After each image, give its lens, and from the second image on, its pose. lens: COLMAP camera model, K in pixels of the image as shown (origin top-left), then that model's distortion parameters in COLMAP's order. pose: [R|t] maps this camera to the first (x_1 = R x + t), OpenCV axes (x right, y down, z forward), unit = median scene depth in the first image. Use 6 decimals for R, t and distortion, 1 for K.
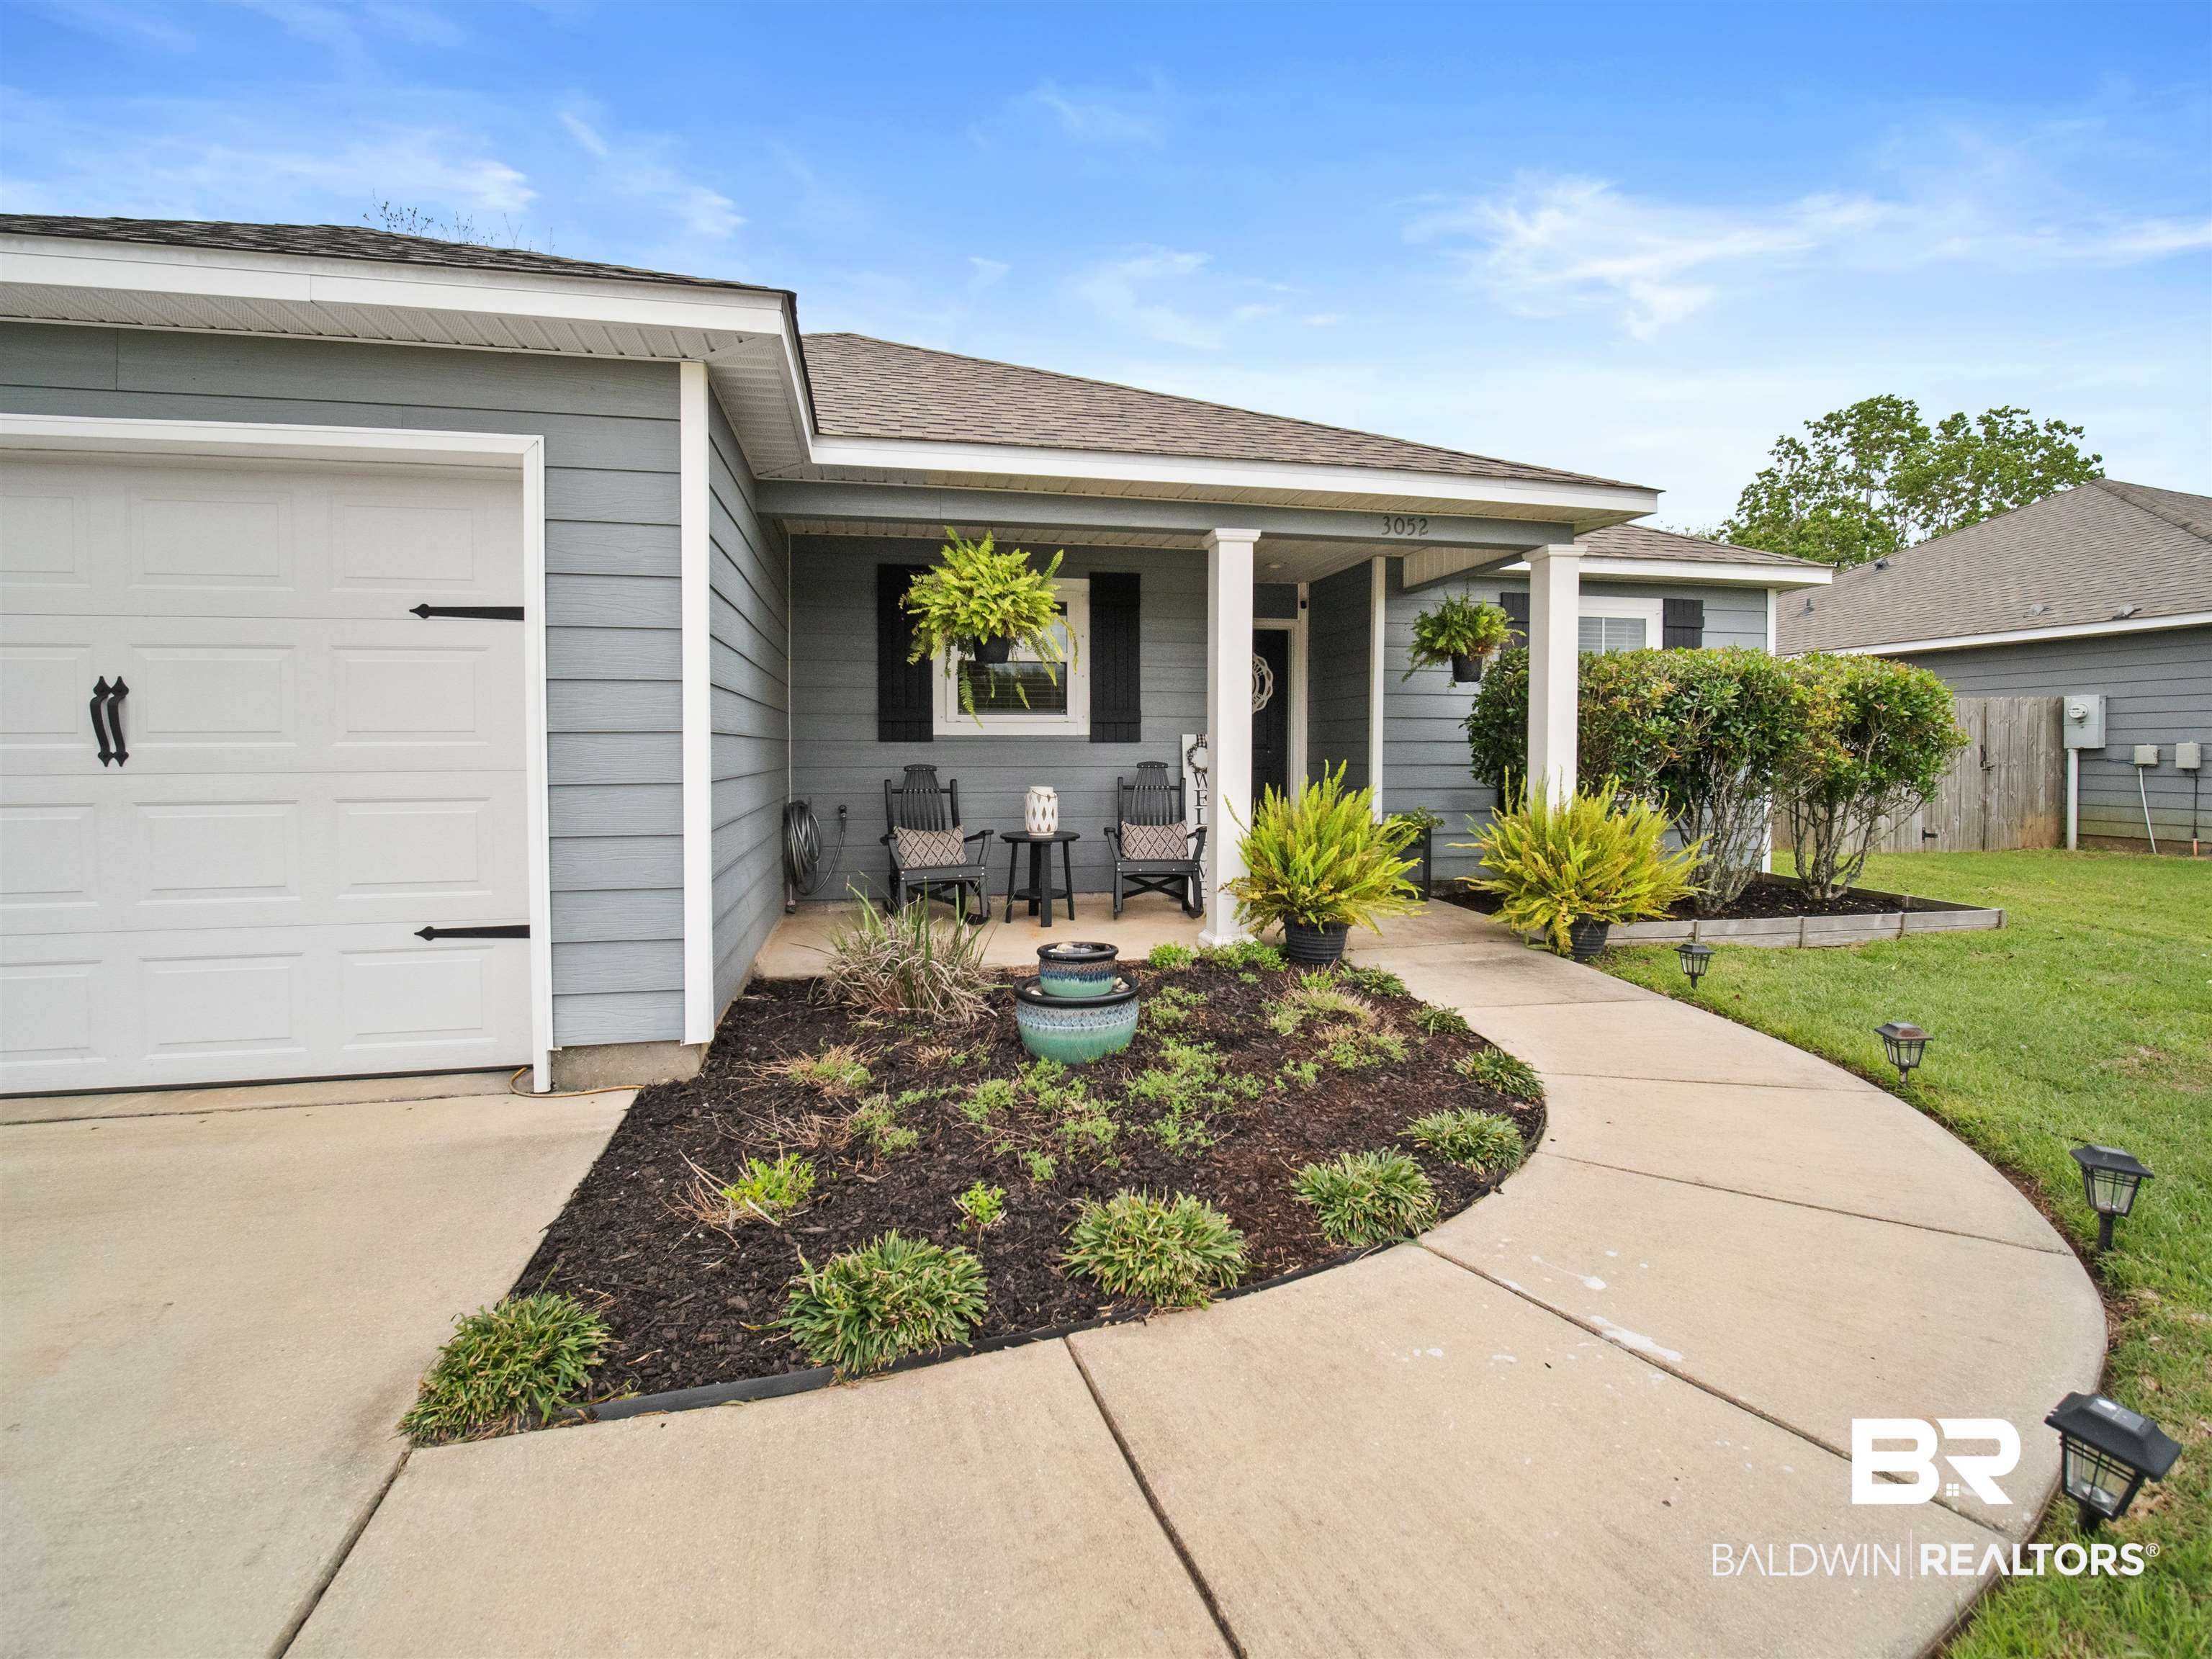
lens RADIAL K [[1040.3, 0, 1107.7], [0, 1040.3, 796.6], [0, 0, 1]] dist [-0.017328, -0.000725]
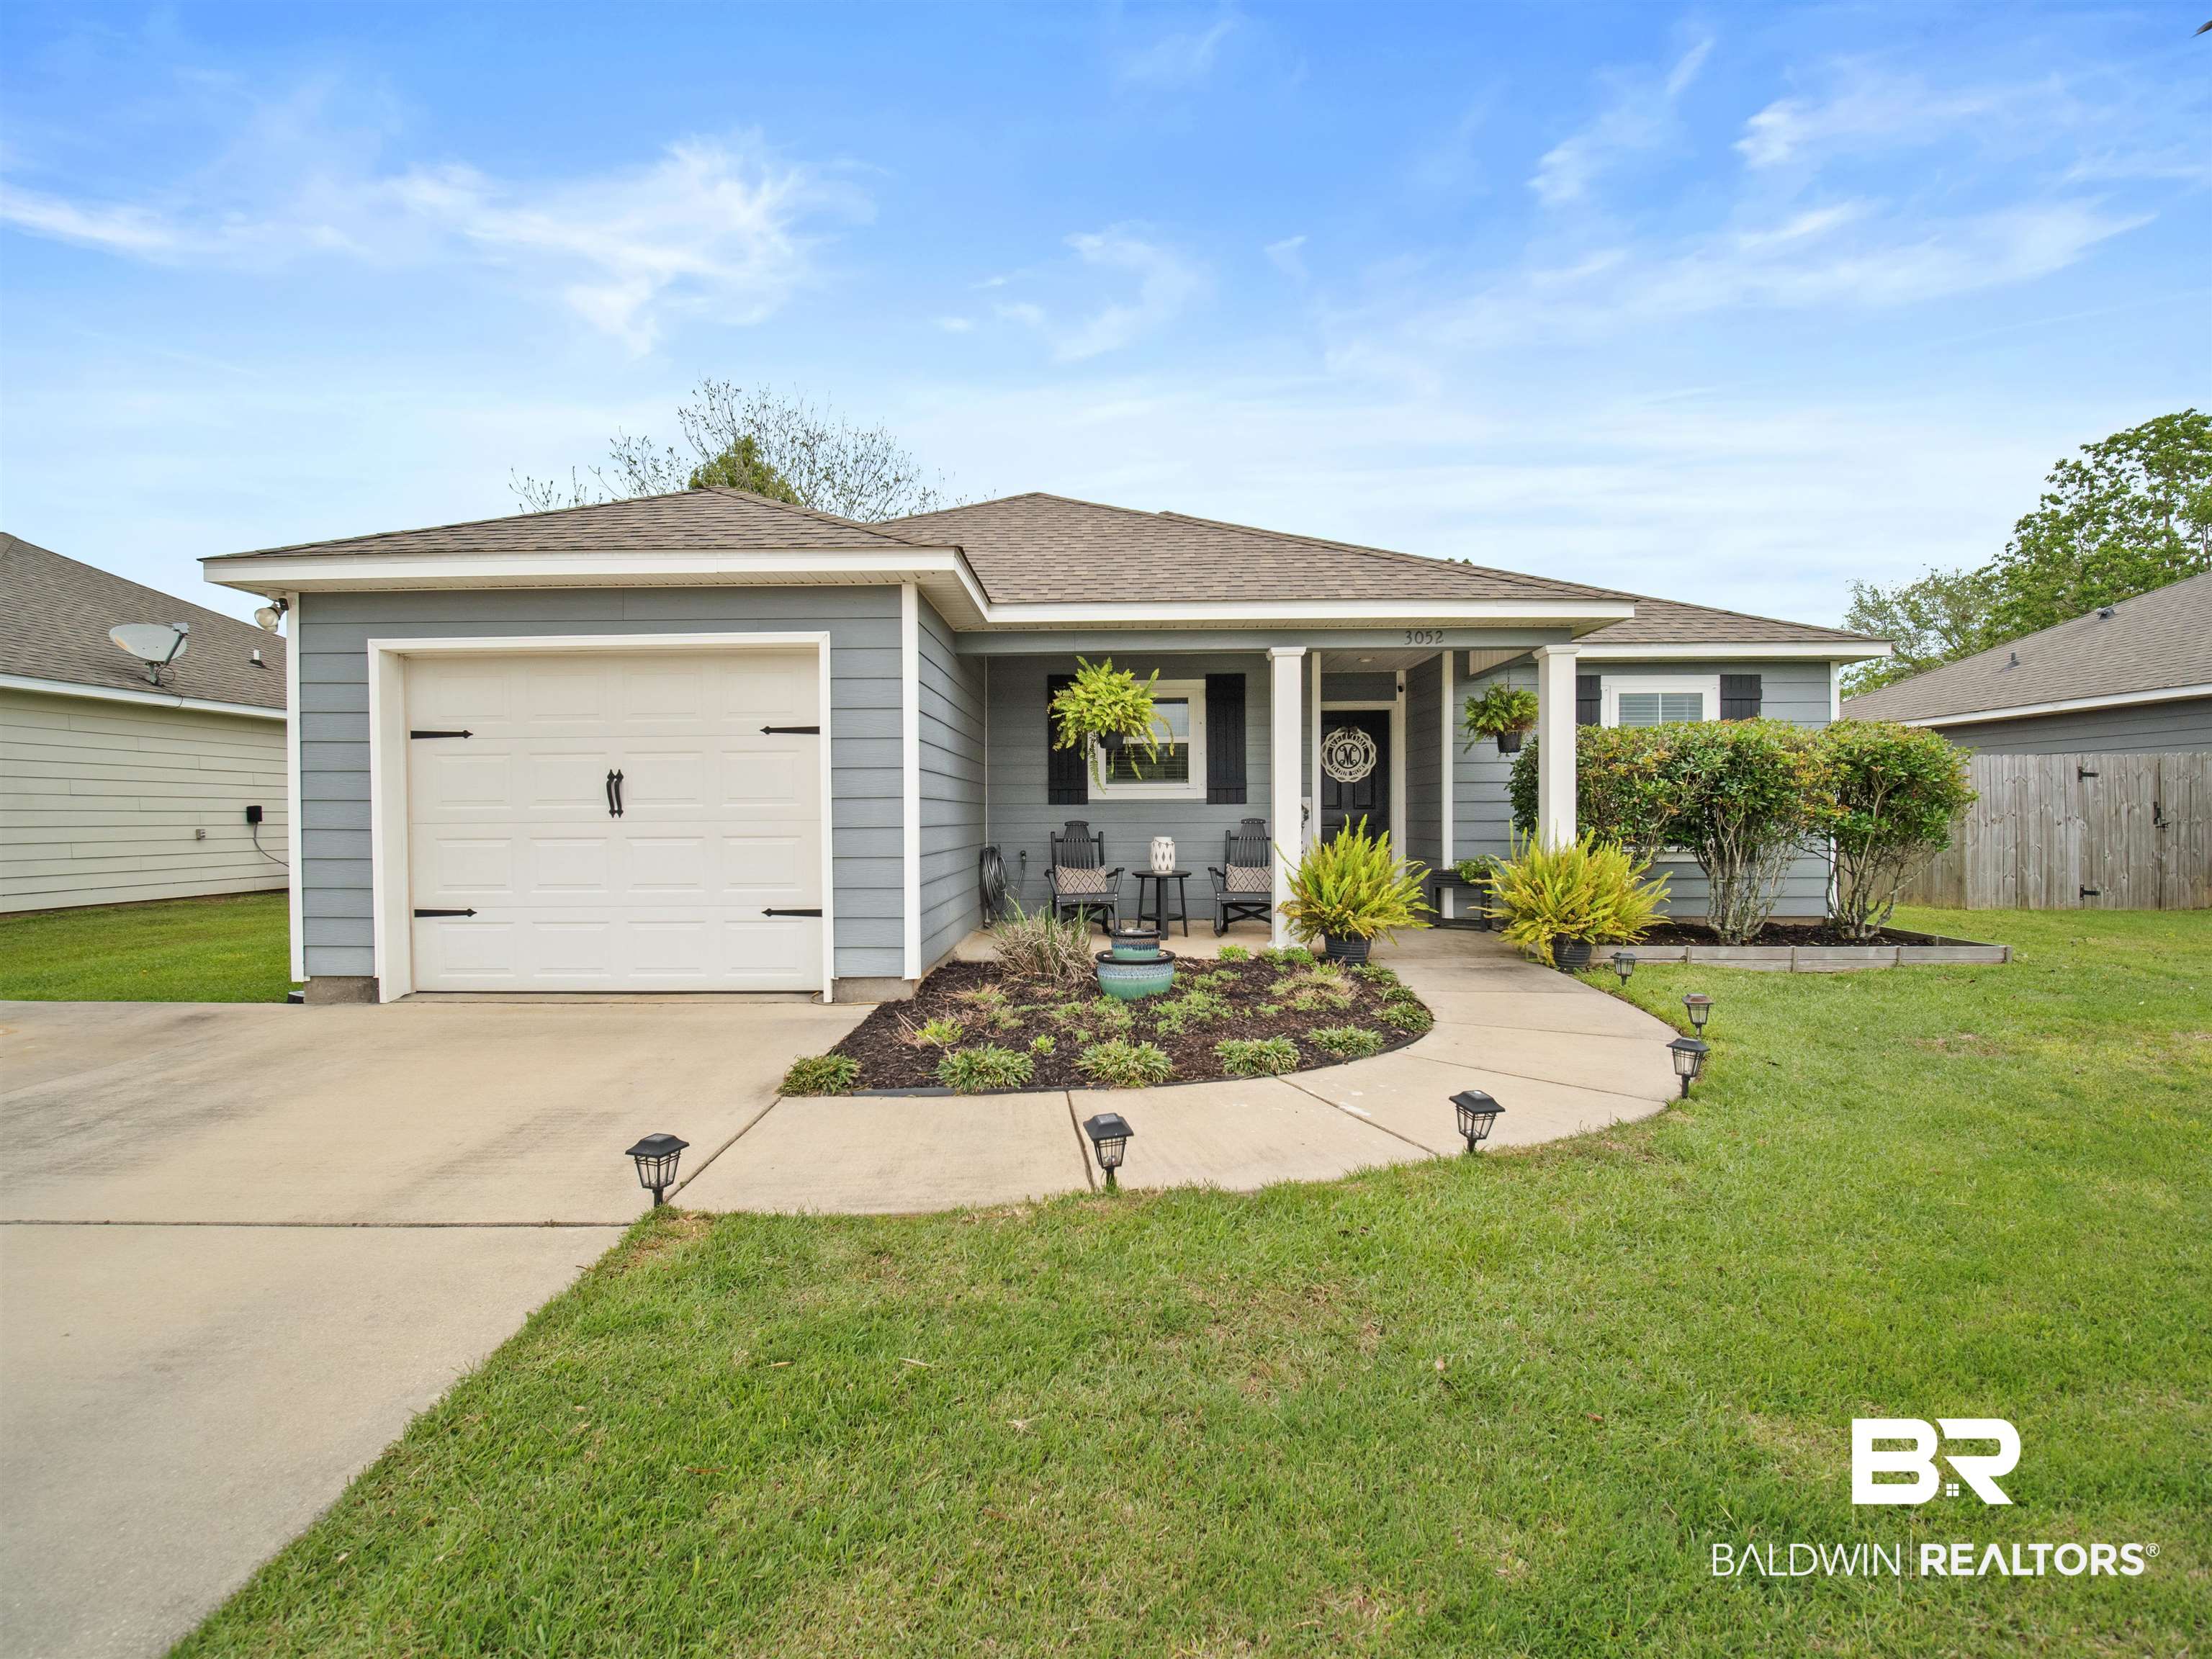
lens RADIAL K [[1014.7, 0, 1094.4], [0, 1014.7, 867.4], [0, 0, 1]] dist [-0.000396, -0.007905]
pose [[0.973389, 0.007111, -0.229049, 0.158708], [-0.005780, 0.999962, 0.006485, 0.022938], [0.229087, -0.004989, 0.973393, -0.317130]]
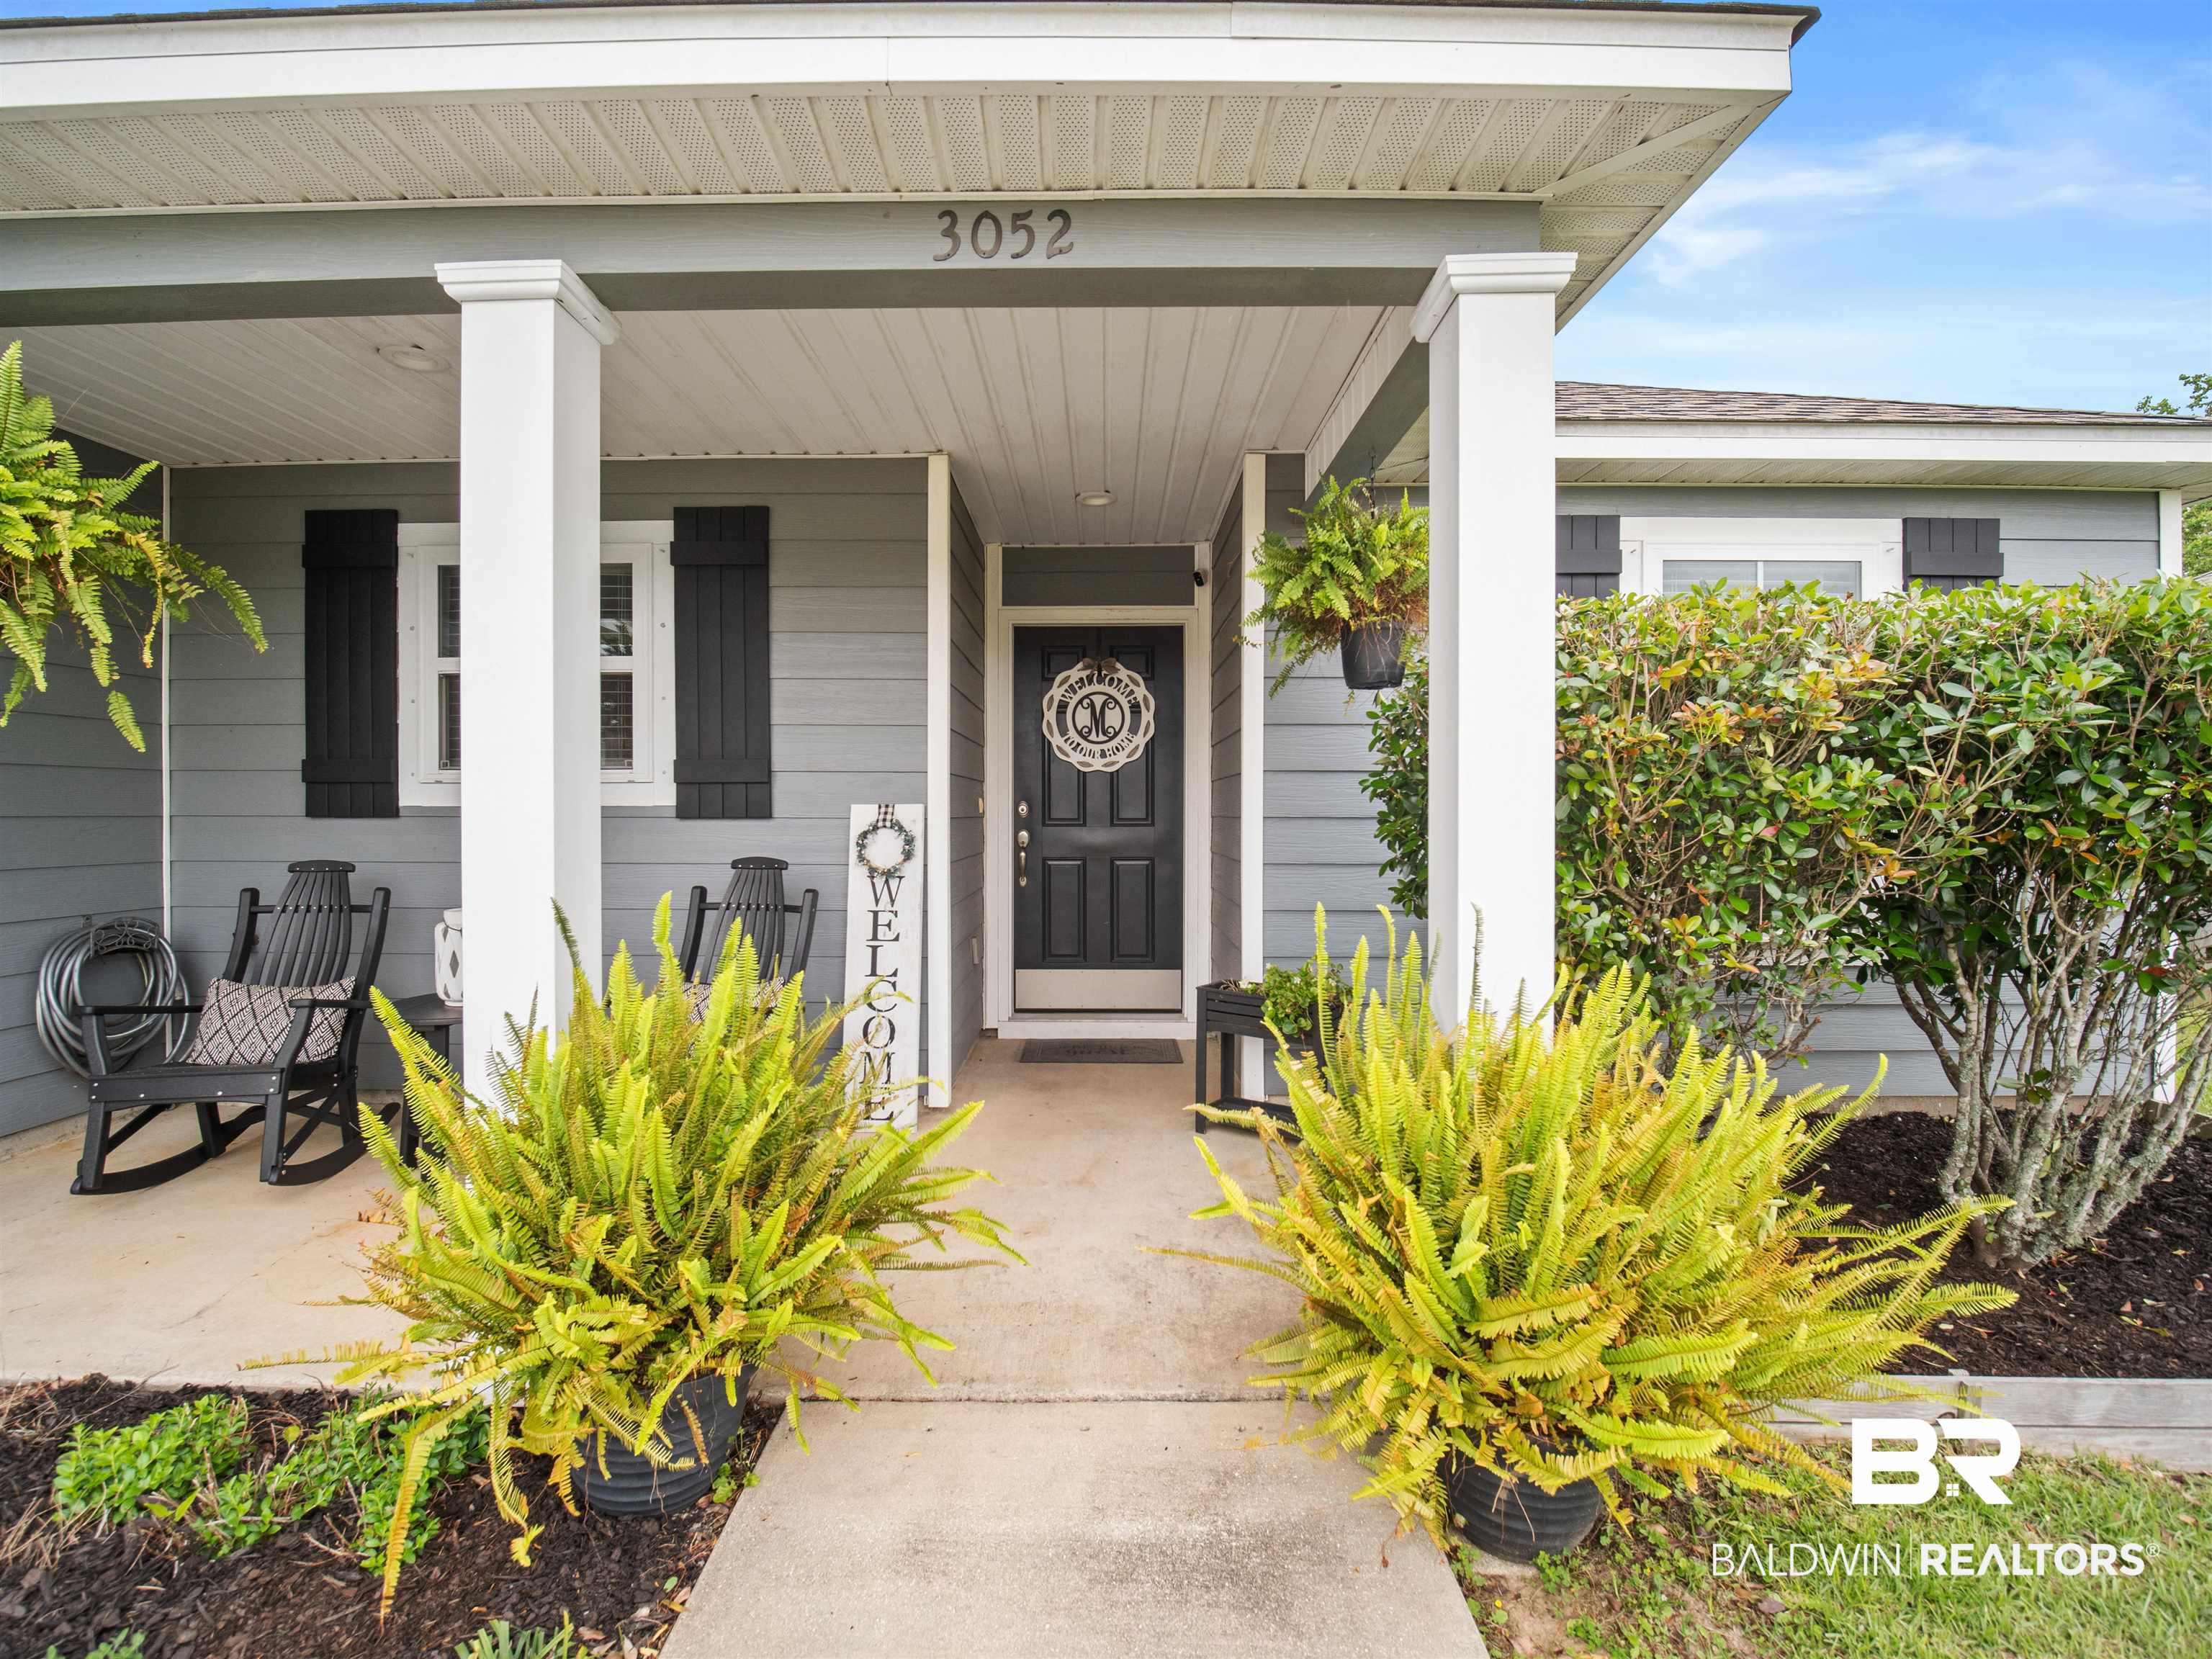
lens RADIAL K [[1008.6, 0, 1106.0], [0, 1008.6, 829.5], [0, 0, 1]] dist [-0.000978, -0.009859]
pose [[0.975524, 0.006253, -0.219802, 0.363334], [-0.012117, 0.999605, -0.025339, -0.041608], [0.219557, 0.027382, 0.975215, 0.612098]]
